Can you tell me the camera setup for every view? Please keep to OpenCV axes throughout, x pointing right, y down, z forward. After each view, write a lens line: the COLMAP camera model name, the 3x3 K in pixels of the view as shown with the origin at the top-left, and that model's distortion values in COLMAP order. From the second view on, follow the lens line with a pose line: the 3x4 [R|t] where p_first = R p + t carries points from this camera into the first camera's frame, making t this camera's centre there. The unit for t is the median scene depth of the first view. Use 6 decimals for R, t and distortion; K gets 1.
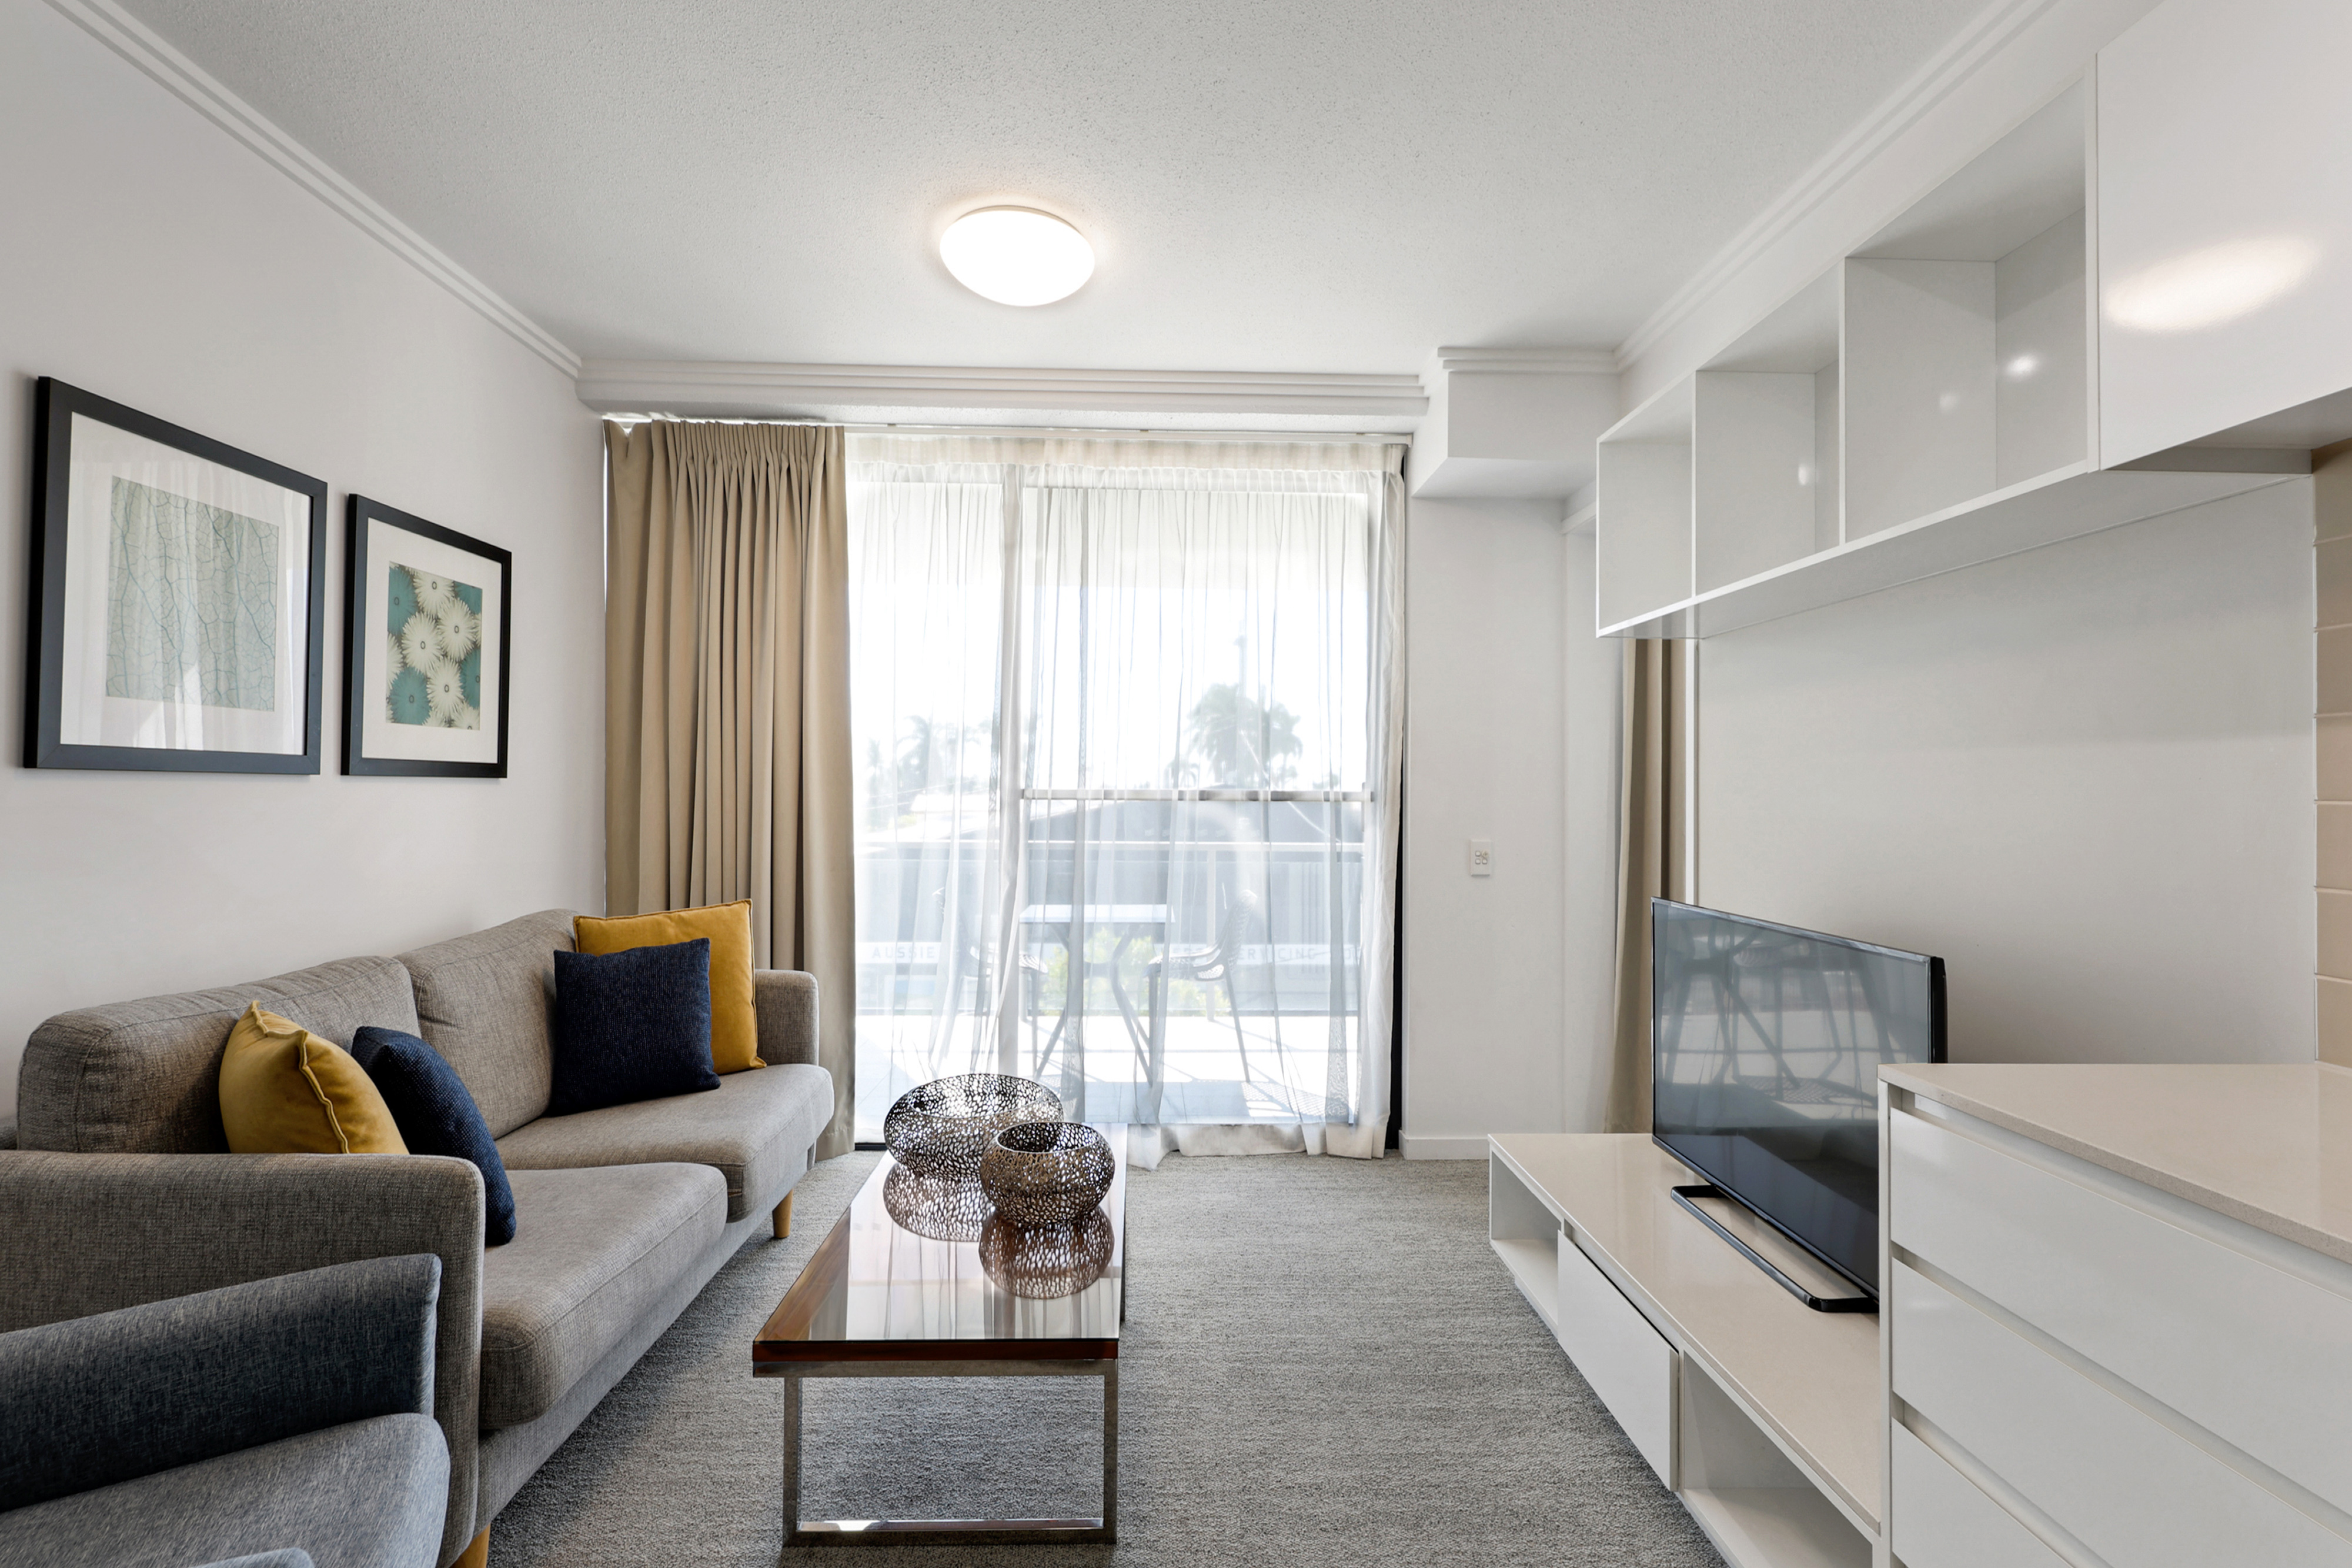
lens RADIAL K [[1027.4, 0, 1176.0], [0, 1027.4, 784.0], [0, 0, 1]] dist [-0.000352, -0.000246]
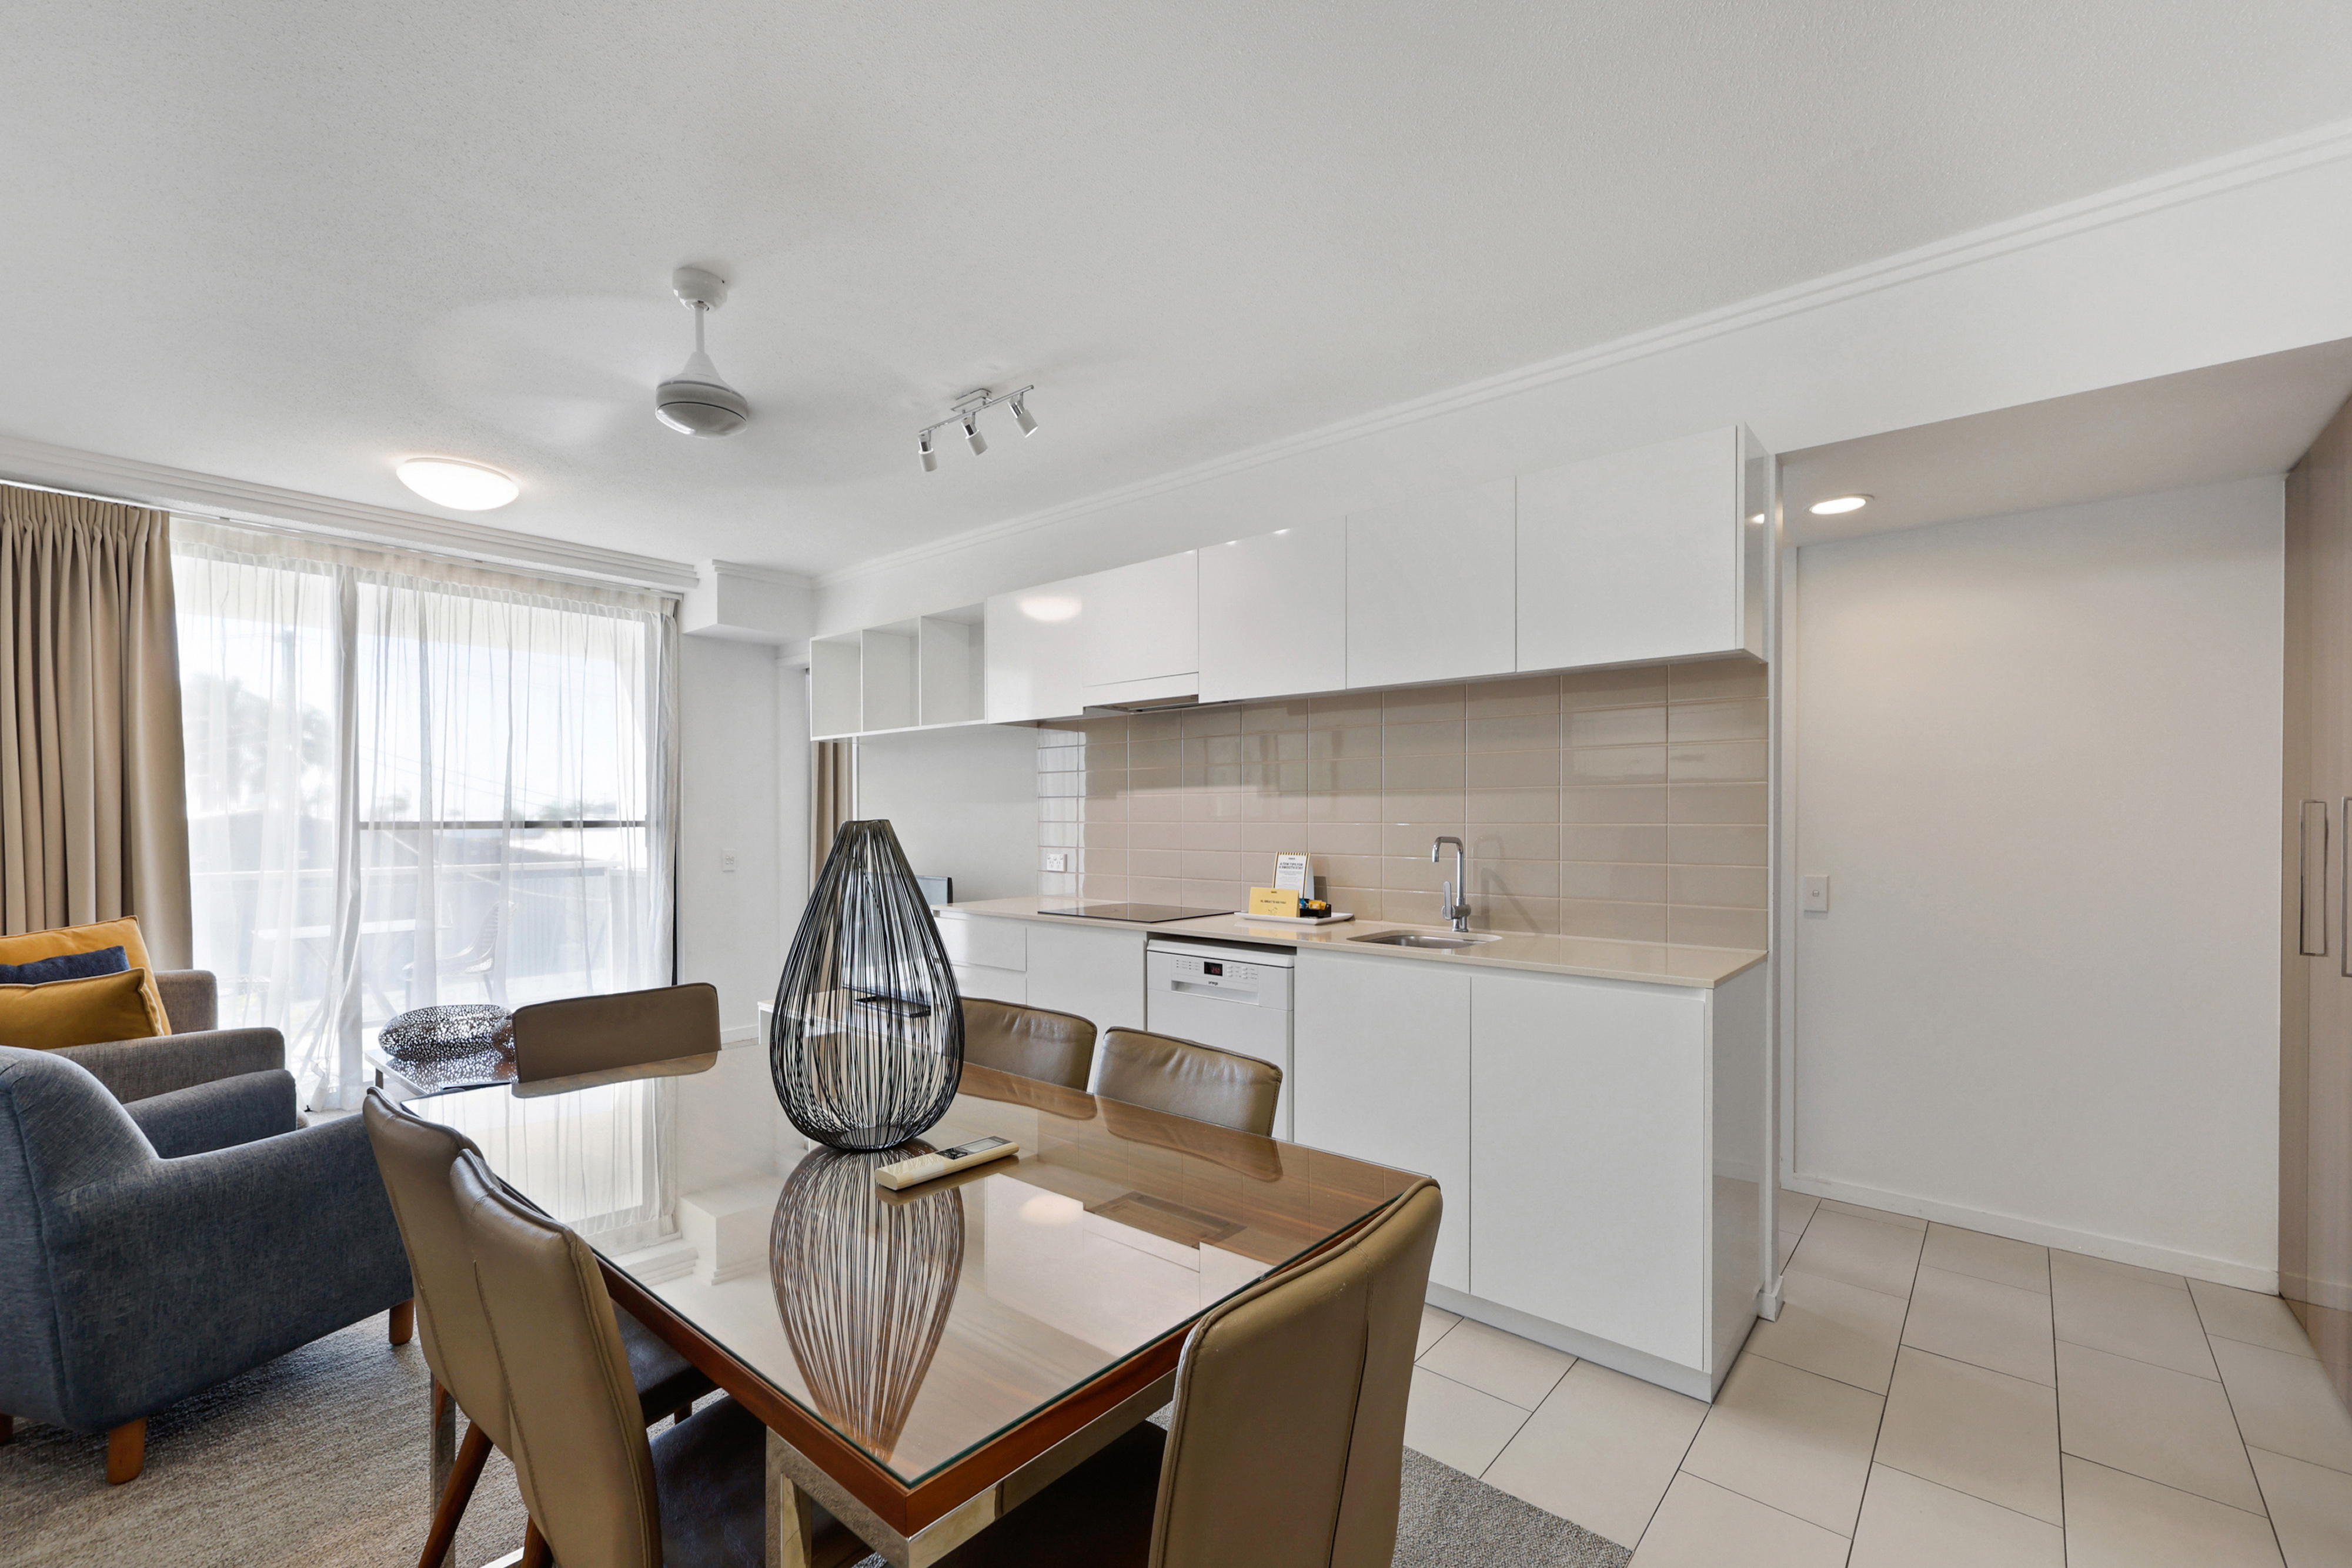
lens RADIAL K [[981.3, 0, 1185.8], [0, 981.3, 825.6], [0, 0, 1]] dist [0.000821, 0.000064]
pose [[0.670325, -0.017180, 0.741869, -0.383788], [0.006028, 0.999825, 0.017707, -0.006693], [-0.742043, -0.007398, 0.670311, -0.599822]]
